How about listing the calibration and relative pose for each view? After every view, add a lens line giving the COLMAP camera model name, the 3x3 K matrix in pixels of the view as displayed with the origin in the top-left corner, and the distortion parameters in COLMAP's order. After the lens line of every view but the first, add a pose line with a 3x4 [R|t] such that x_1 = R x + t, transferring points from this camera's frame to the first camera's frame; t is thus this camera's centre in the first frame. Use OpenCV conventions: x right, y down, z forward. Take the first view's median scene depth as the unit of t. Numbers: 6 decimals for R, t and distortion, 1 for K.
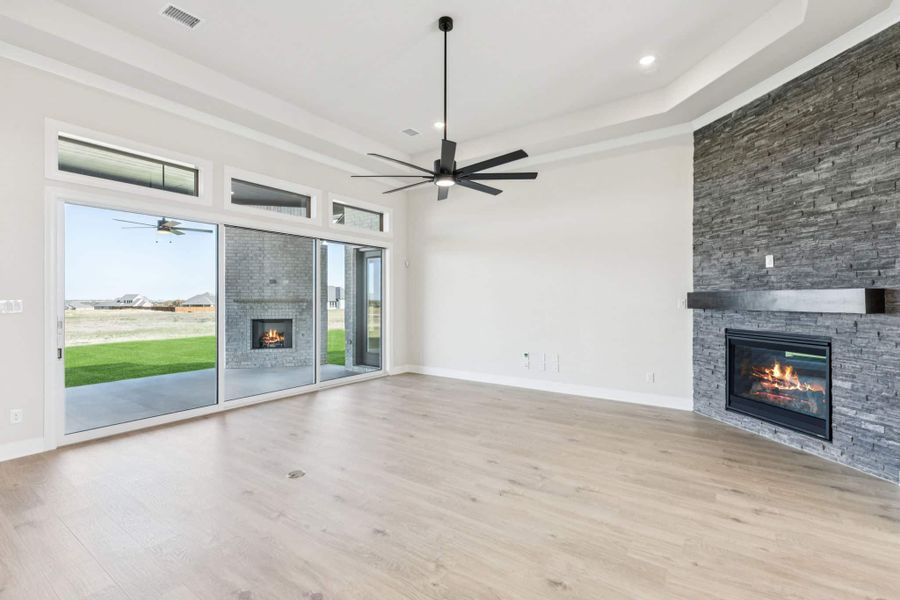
lens RADIAL K [[405.8, 0, 445.0], [0, 405.8, 297.3], [0, 0, 1]] dist [0.008762, -0.001277]
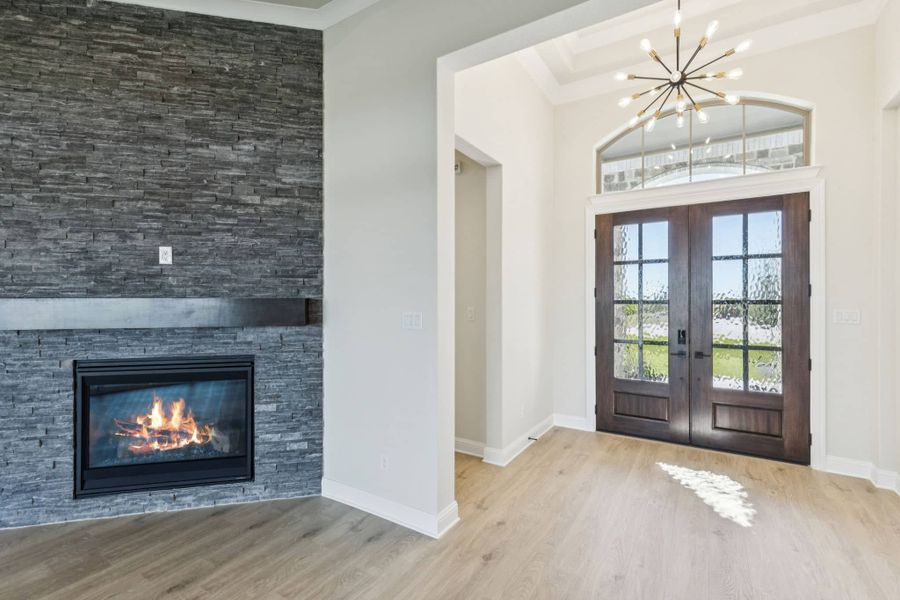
lens RADIAL K [[405.8, 0, 456.2], [0, 405.8, 301.9], [0, 0, 1]] dist [0.008762, -0.001277]
pose [[-0.069564, -0.002027, 0.997575, 0.067532], [-0.003521, 0.999992, 0.001786, -0.011557], [-0.997571, -0.003388, -0.069571, 0.519295]]
